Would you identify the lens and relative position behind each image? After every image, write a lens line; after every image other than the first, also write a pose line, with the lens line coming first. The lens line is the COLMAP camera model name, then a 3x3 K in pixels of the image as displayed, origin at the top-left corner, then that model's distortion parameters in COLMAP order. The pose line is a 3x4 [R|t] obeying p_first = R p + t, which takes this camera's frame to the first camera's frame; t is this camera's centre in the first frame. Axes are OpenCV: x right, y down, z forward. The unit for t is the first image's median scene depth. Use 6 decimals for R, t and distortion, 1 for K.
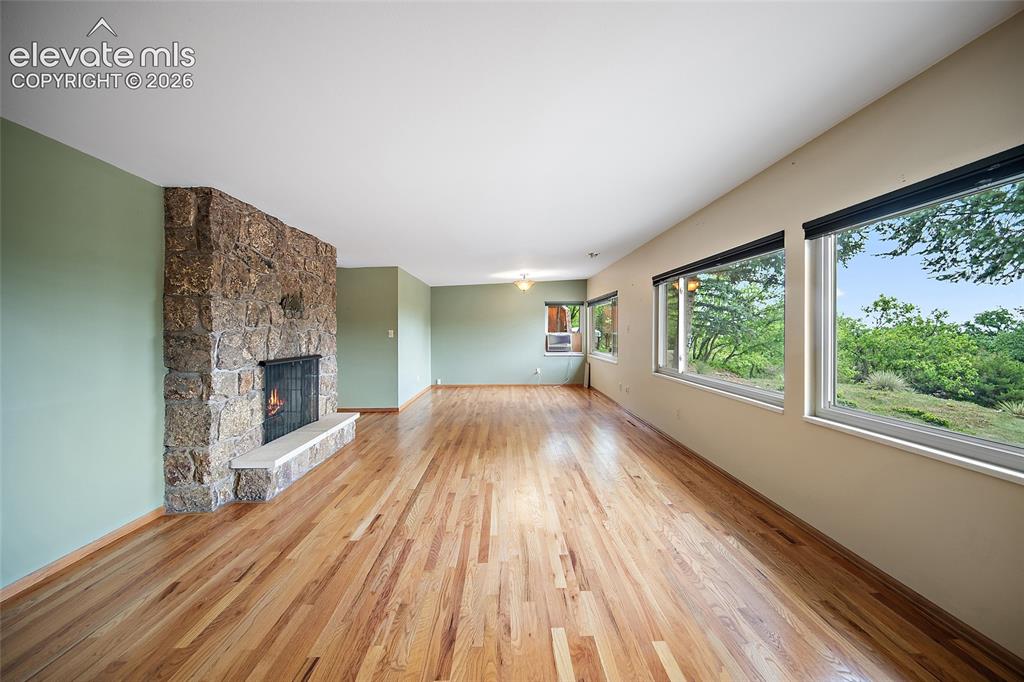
lens RADIAL K [[404.7, 0, 518.1], [0, 404.7, 333.5], [0, 0, 1]] dist [-0.002428, 0.000392]
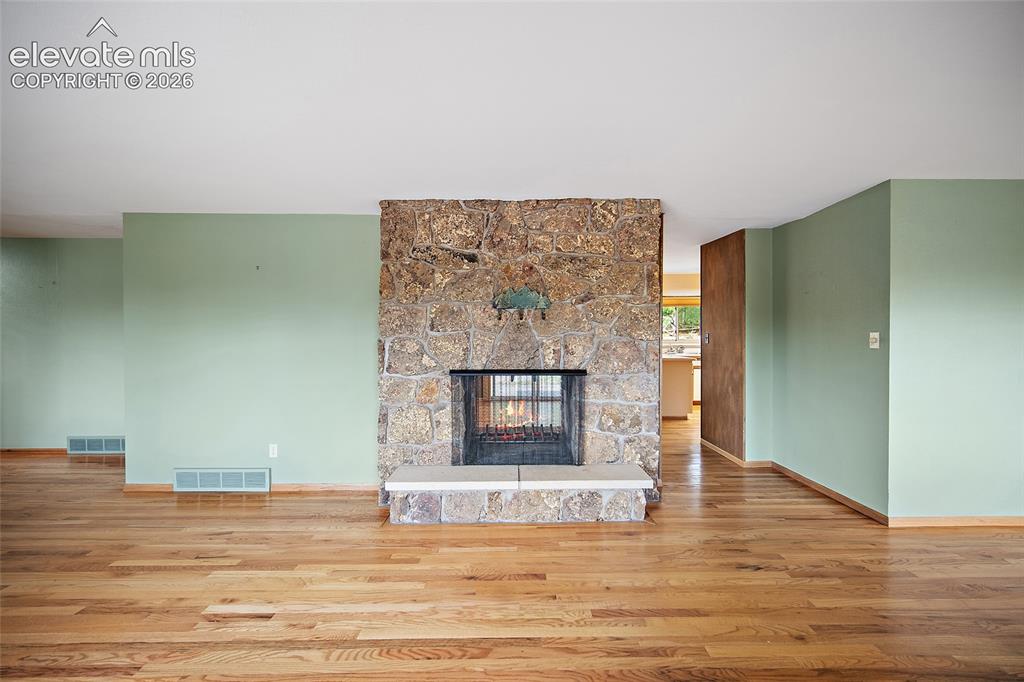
lens RADIAL K [[404.7, 0, 518.1], [0, 404.7, 338.9], [0, 0, 1]] dist [-0.002428, 0.000392]
pose [[-0.030419, 0.007812, -0.999507, 0.258114], [-0.002940, 0.999964, 0.007905, -0.007890], [0.999533, 0.003179, -0.030395, 1.234547]]
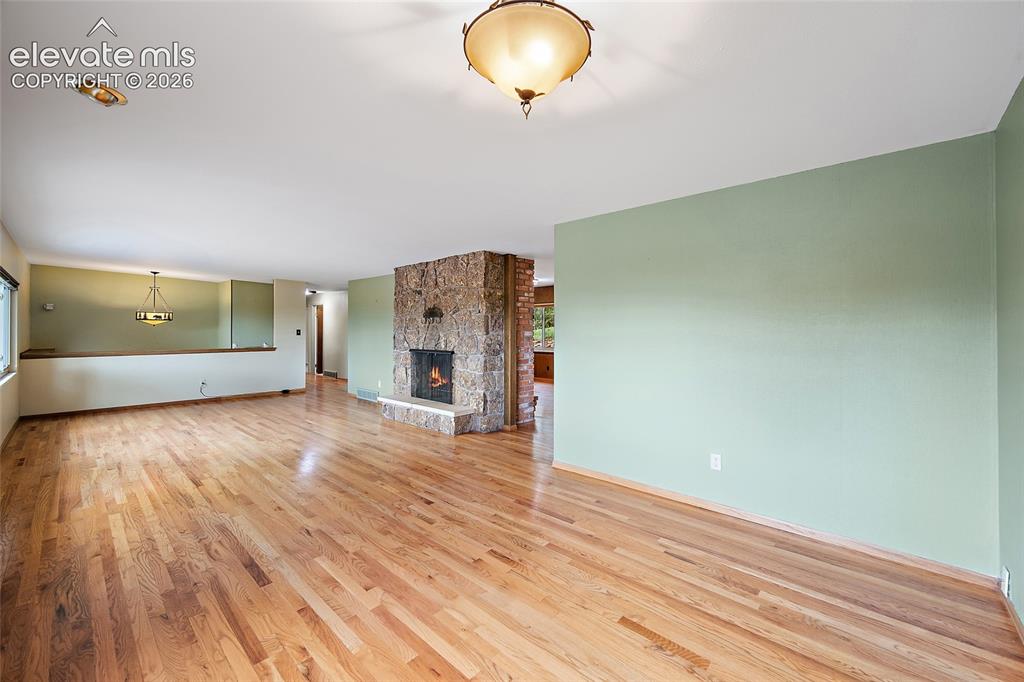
lens RADIAL K [[404.7, 0, 517.7], [0, 404.7, 330.8], [0, 0, 1]] dist [-0.002428, 0.000392]
pose [[-0.693593, 0.001188, -0.720366, 0.340320], [-0.003309, 0.999983, 0.004835, -0.023281], [0.720360, 0.005737, -0.693577, 2.700744]]
